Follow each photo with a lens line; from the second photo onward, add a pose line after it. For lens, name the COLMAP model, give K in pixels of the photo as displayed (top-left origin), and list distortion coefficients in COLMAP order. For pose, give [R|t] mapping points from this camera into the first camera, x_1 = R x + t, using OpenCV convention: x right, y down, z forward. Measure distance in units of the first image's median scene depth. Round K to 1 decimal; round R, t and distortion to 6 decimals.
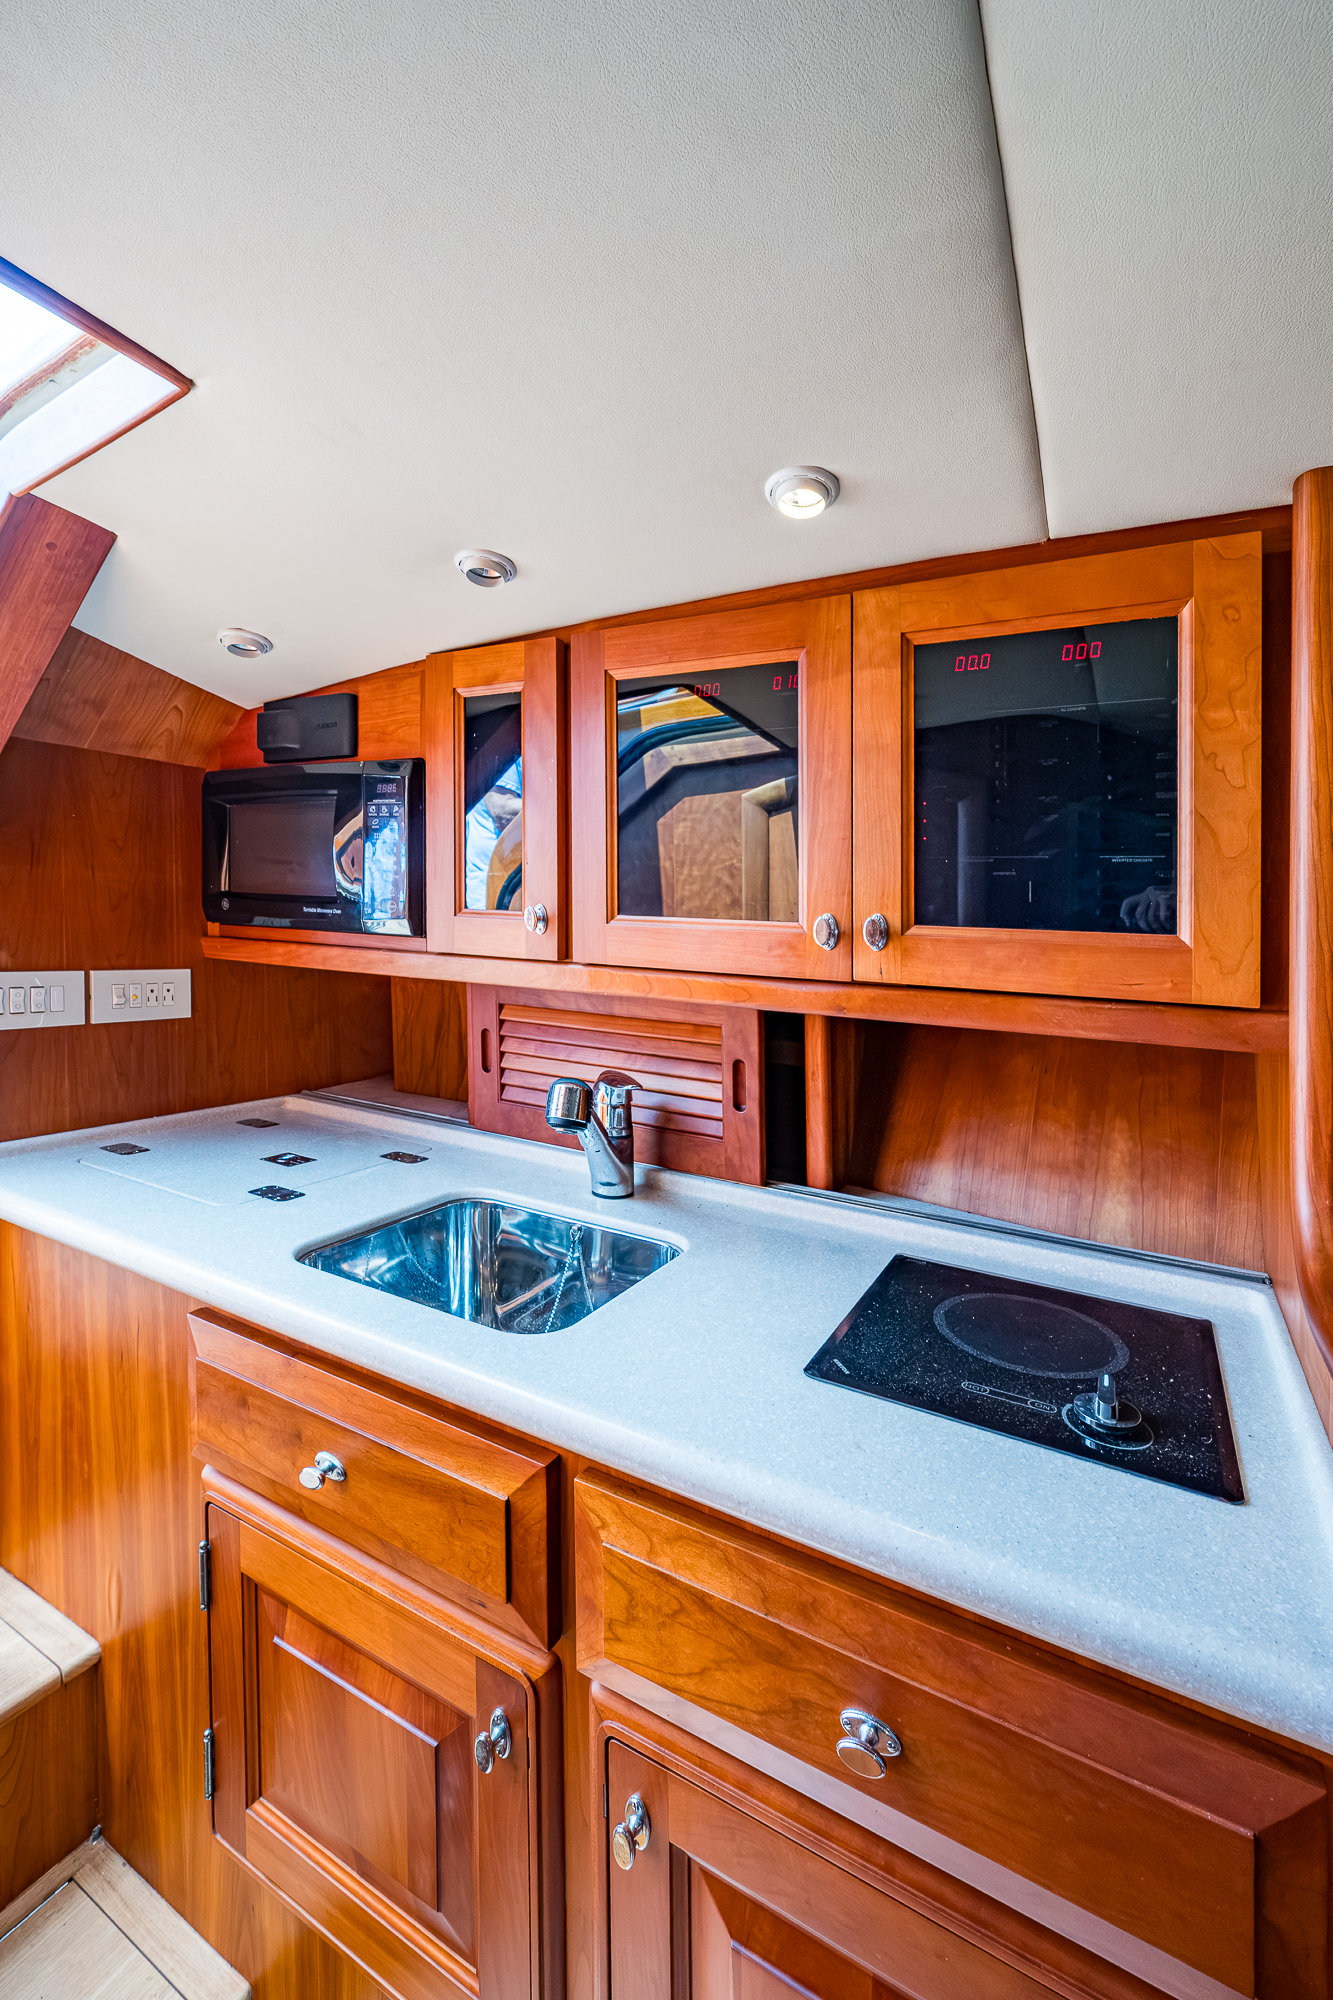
lens RADIAL K [[844.5, 0, 700.1], [0, 844.5, 952.2], [0, 0, 1]] dist [-0.004664, 0.001056]
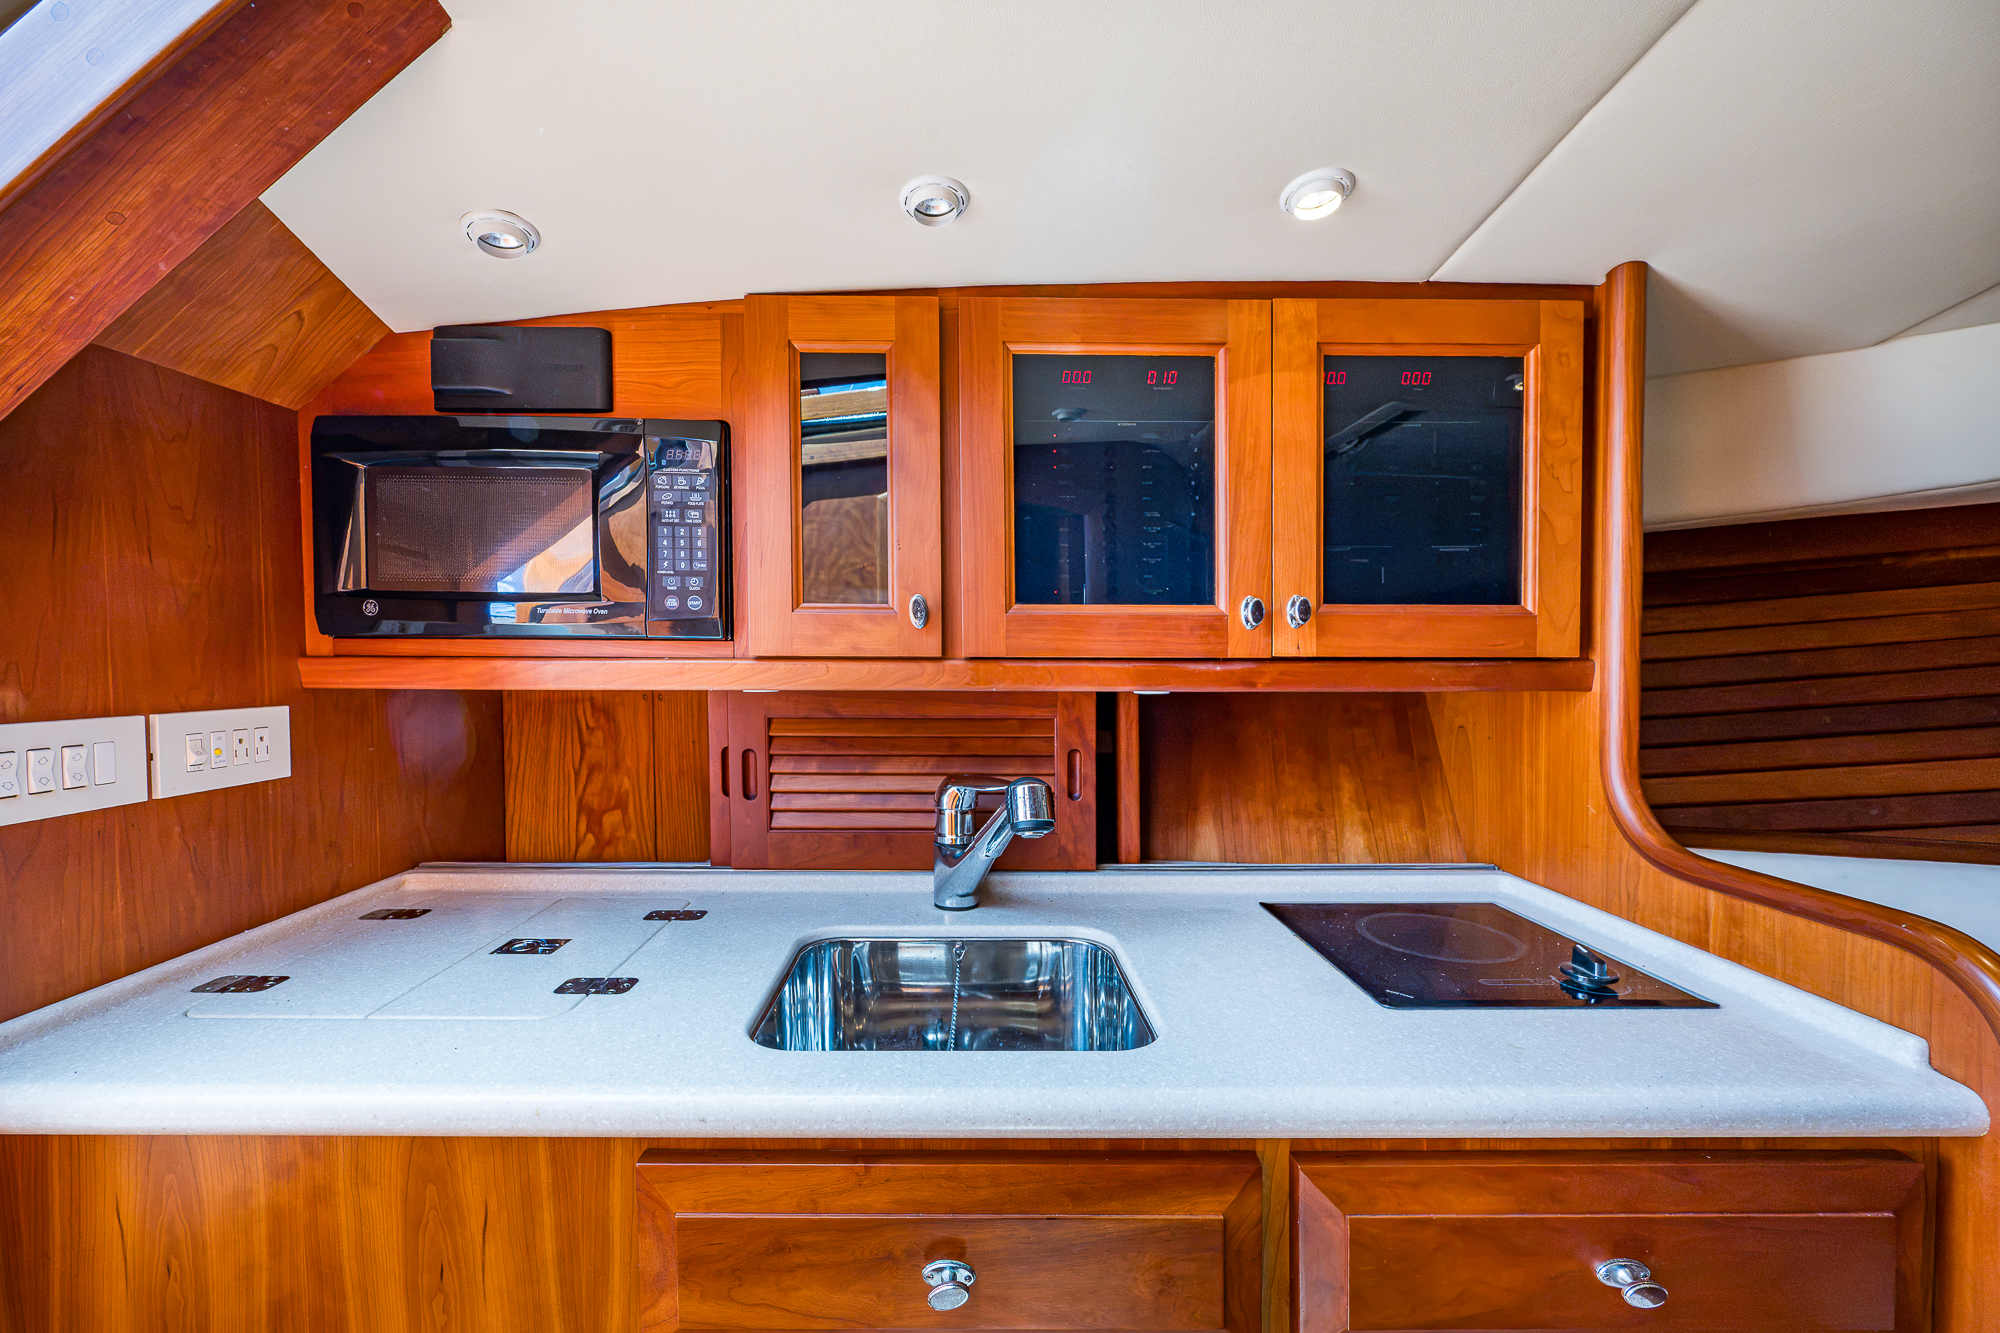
lens RADIAL K [[800.6, 0, 994.3], [0, 800.6, 671.2], [0, 0, 1]] dist [-0.003794, 0.000834]
pose [[0.881619, -0.053130, 0.468961, -0.482036], [0.051042, 0.998549, 0.017173, 0.012608], [-0.469193, 0.008797, 0.883052, 0.195686]]
